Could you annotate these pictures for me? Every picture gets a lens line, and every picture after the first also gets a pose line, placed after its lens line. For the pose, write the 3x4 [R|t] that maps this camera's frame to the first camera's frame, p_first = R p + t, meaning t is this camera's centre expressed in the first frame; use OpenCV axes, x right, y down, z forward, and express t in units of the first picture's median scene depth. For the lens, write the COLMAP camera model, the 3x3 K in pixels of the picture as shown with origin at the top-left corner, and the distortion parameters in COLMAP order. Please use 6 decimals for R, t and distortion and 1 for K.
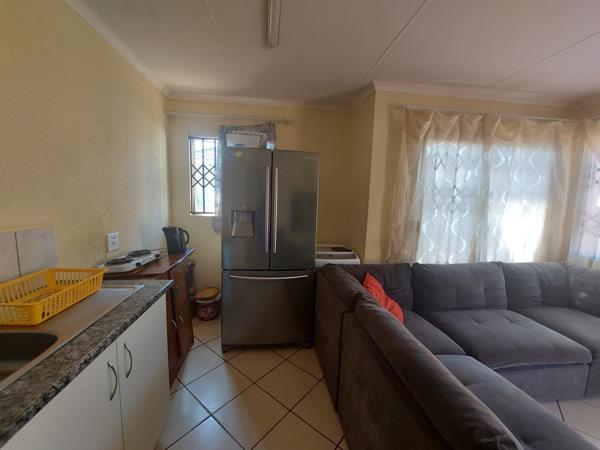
lens RADIAL K [[239.9, 0, 297.9], [0, 239.9, 226.1], [0, 0, 1]] dist [-0.014740, 0.000026]
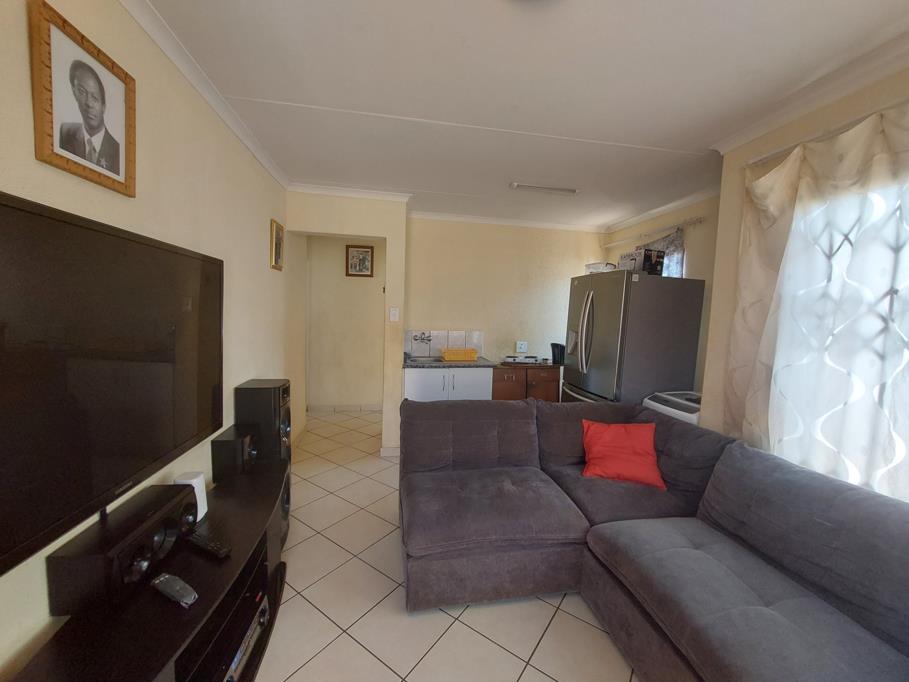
lens RADIAL K [[363.5, 0, 451.3], [0, 363.5, 342.6], [0, 0, 1]] dist [-0.014740, 0.000026]
pose [[0.054410, 0.052548, -0.997135, 1.253267], [-0.150666, 0.987613, 0.043824, -0.000300], [0.987086, 0.147850, 0.061653, 0.284782]]
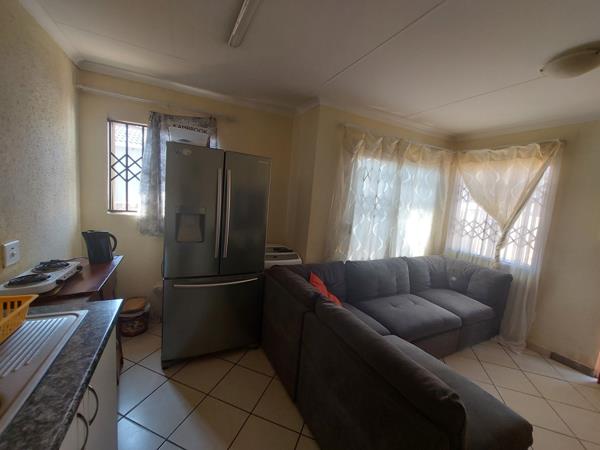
lens RADIAL K [[239.9, 0, 297.9], [0, 239.9, 226.1], [0, 0, 1]] dist [-0.014740, 0.000026]
pose [[0.939495, 0.004618, 0.342530, -0.135106], [-0.014068, 0.999586, 0.025111, -0.039621], [-0.342273, -0.028411, 0.939171, -0.004370]]
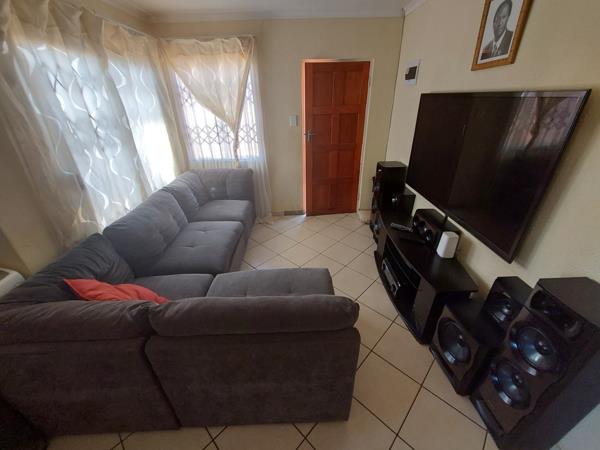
lens RADIAL K [[239.9, 0, 297.9], [0, 239.9, 226.1], [0, 0, 1]] dist [-0.014740, 0.000026]
pose [[0.089436, -0.493500, 0.865135, -0.118786], [0.143779, 0.865915, 0.479082, -0.132594], [-0.985560, 0.081541, 0.148399, 0.270144]]
